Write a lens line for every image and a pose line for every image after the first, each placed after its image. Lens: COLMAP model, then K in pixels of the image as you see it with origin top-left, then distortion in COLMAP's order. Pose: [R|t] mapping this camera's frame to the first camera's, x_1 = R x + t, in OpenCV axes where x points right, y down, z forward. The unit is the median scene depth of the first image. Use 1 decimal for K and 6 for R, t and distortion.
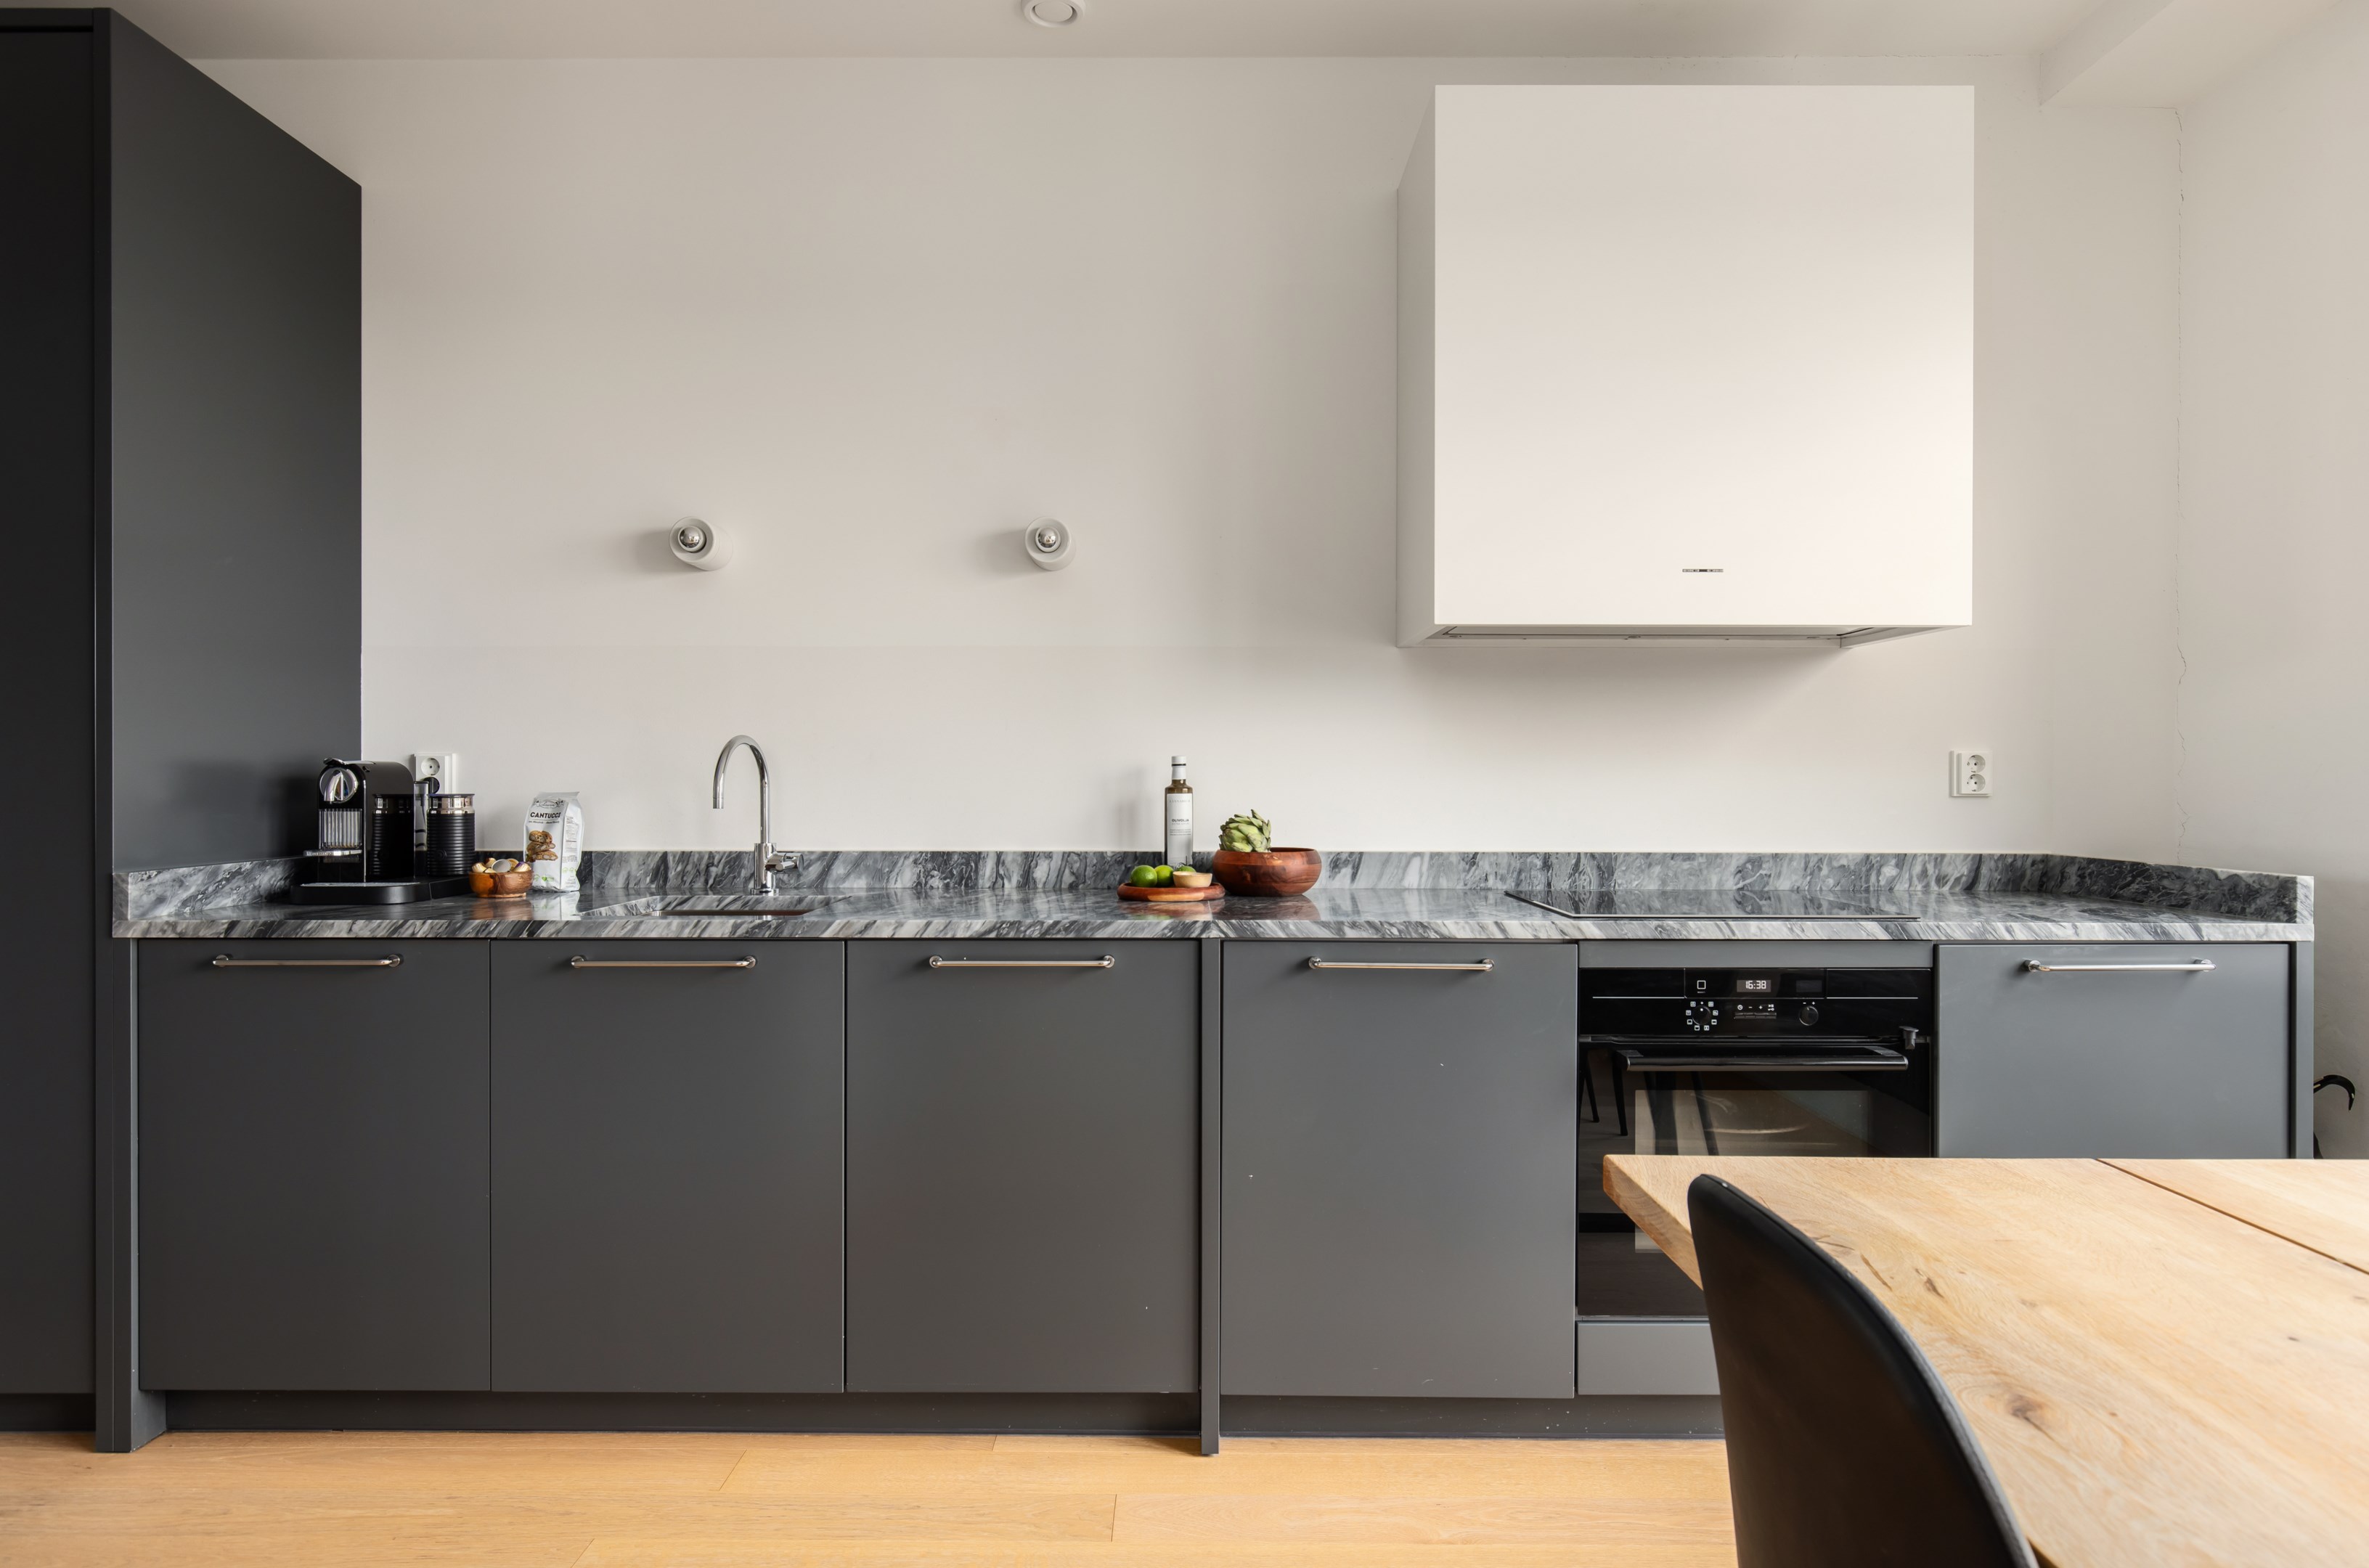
lens RADIAL K [[1373.9, 0, 1184.5], [0, 1373.9, 784.0], [0, 0, 1]] dist [0.014965, -0.000169]
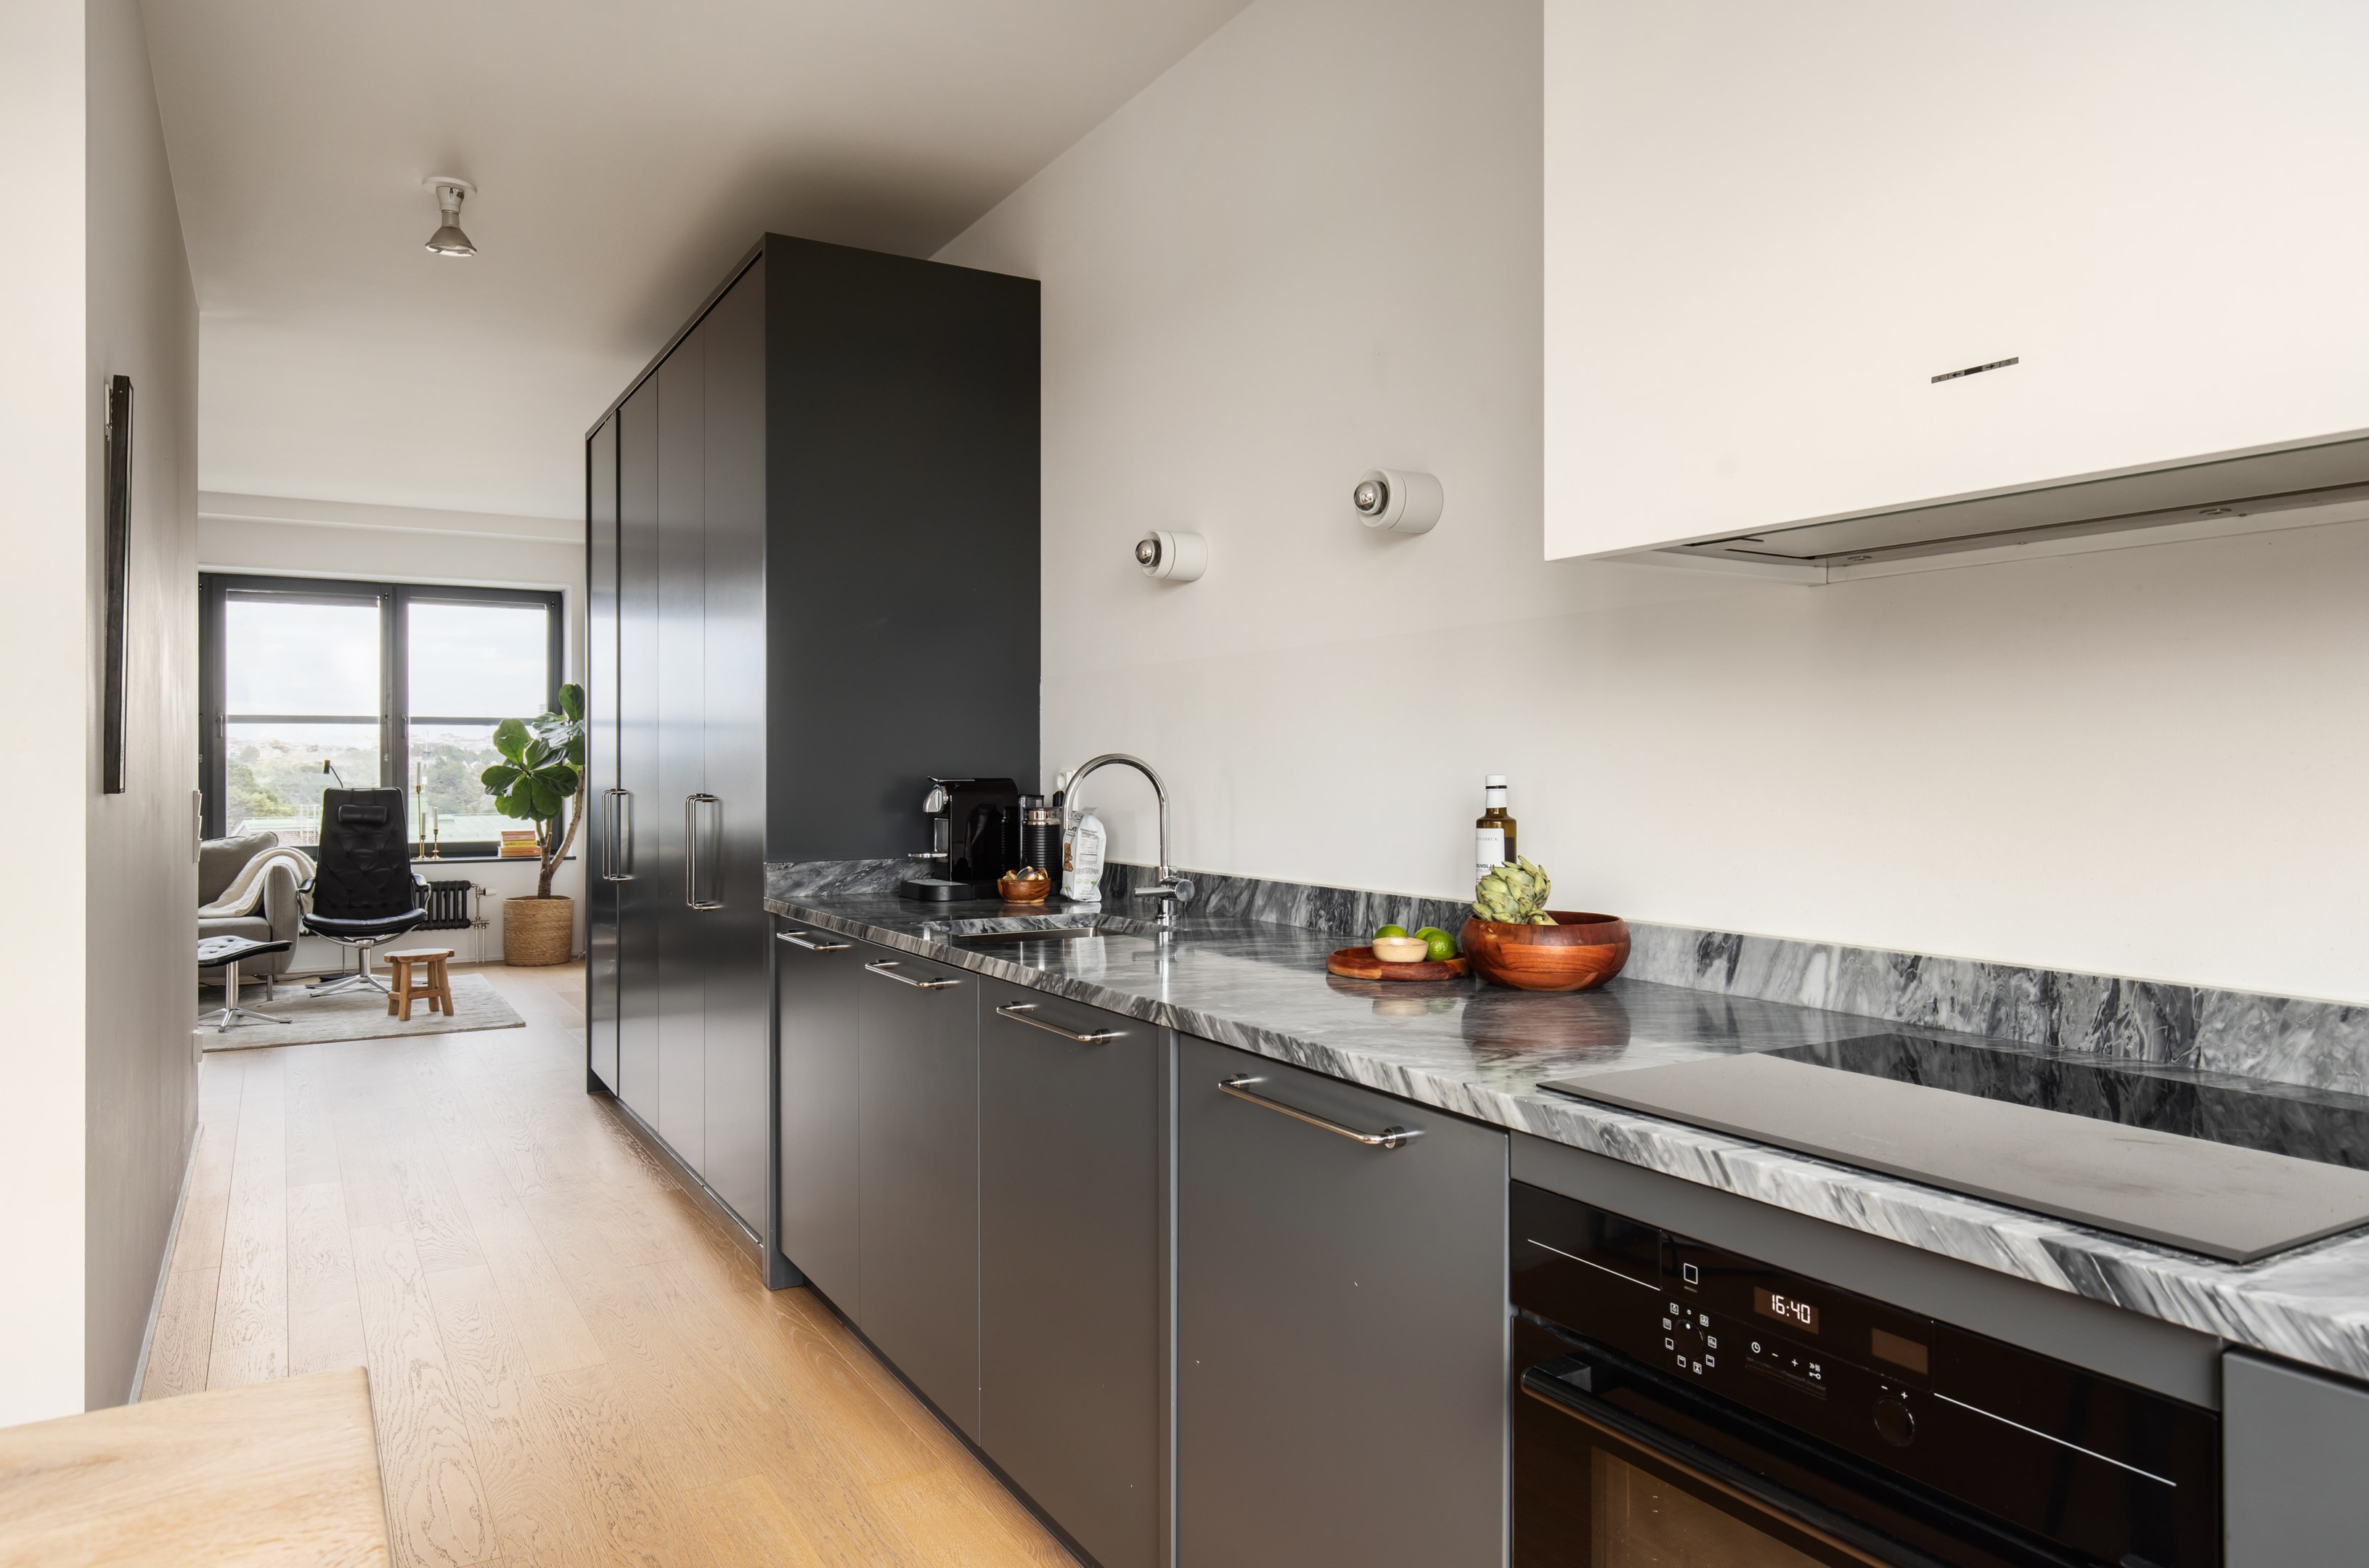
lens RADIAL K [[1523.1, 0, 1184.5], [0, 1523.1, 784.0], [0, 0, 1]] dist [0.006266, -0.000462]
pose [[0.510404, 0.007646, -0.859901, 0.574823], [-0.002427, 0.999969, 0.007451, -0.020426], [0.859931, -0.001716, 0.510407, 0.455070]]
